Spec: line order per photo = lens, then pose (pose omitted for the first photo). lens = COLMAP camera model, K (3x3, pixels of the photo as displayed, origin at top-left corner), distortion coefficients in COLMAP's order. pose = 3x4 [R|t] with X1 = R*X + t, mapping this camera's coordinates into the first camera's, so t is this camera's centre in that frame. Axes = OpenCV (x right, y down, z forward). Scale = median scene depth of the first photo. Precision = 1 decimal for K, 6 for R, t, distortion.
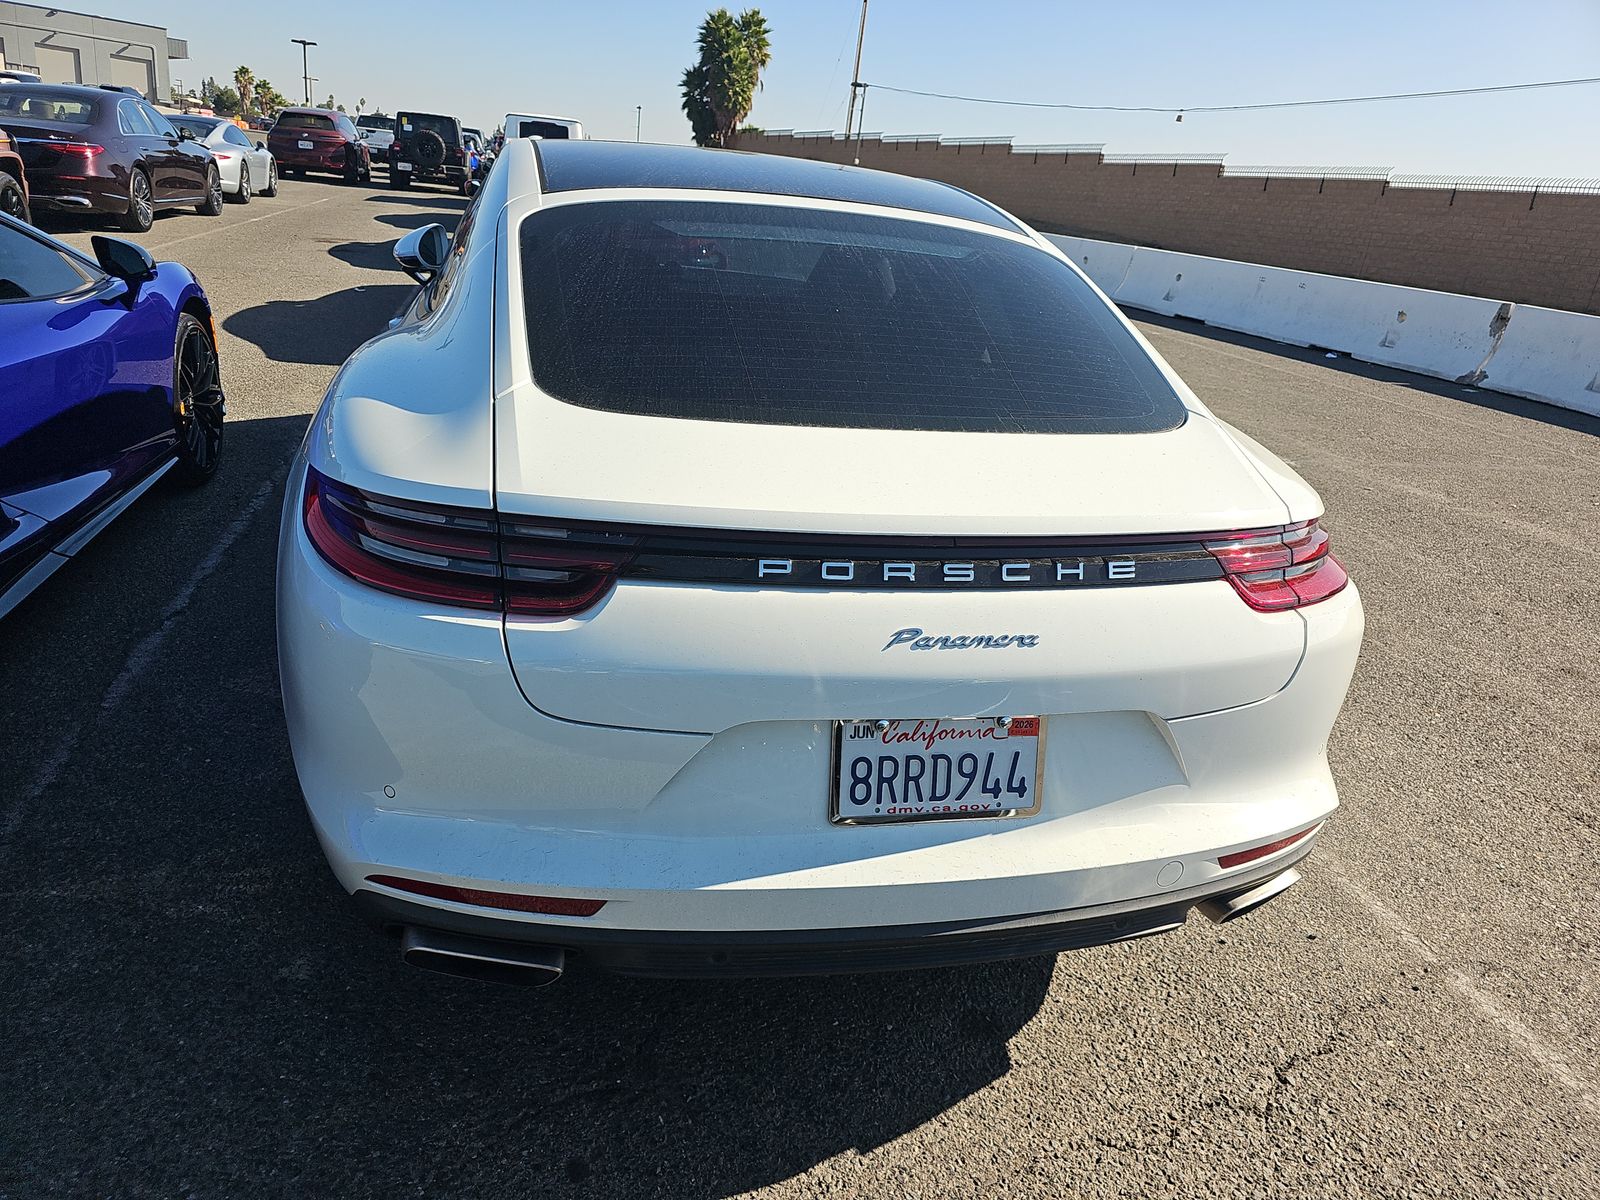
lens RADIAL K [[1090.5, 0, 808.6], [0, 1090.5, 601.6], [0, 0, 1]] dist [0.049630, -0.054174]
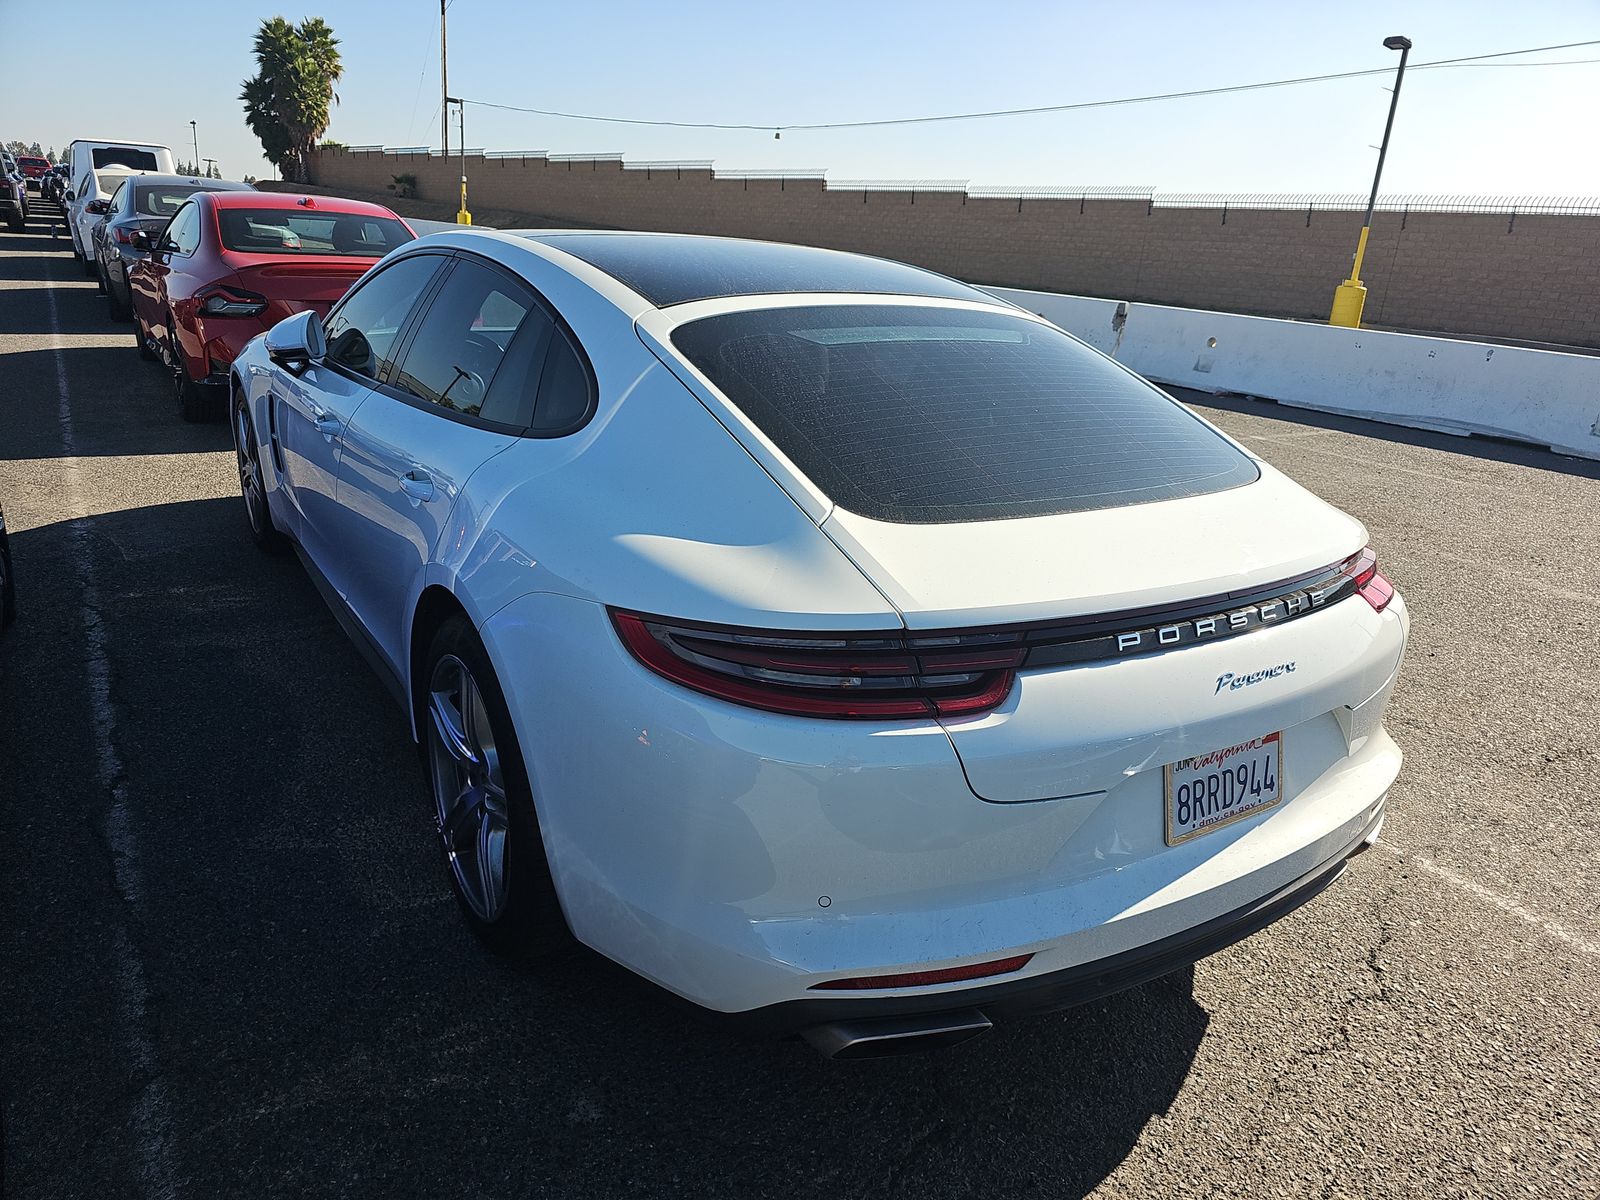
lens RADIAL K [[1090.5, 0, 808.6], [0, 1090.5, 601.6], [0, 0, 1]] dist [0.049630, -0.054174]
pose [[0.935680, -0.144027, 0.322117, -0.313257], [0.146049, 0.989113, 0.018020, -0.062207], [-0.321206, 0.030184, 0.946528, -0.005831]]
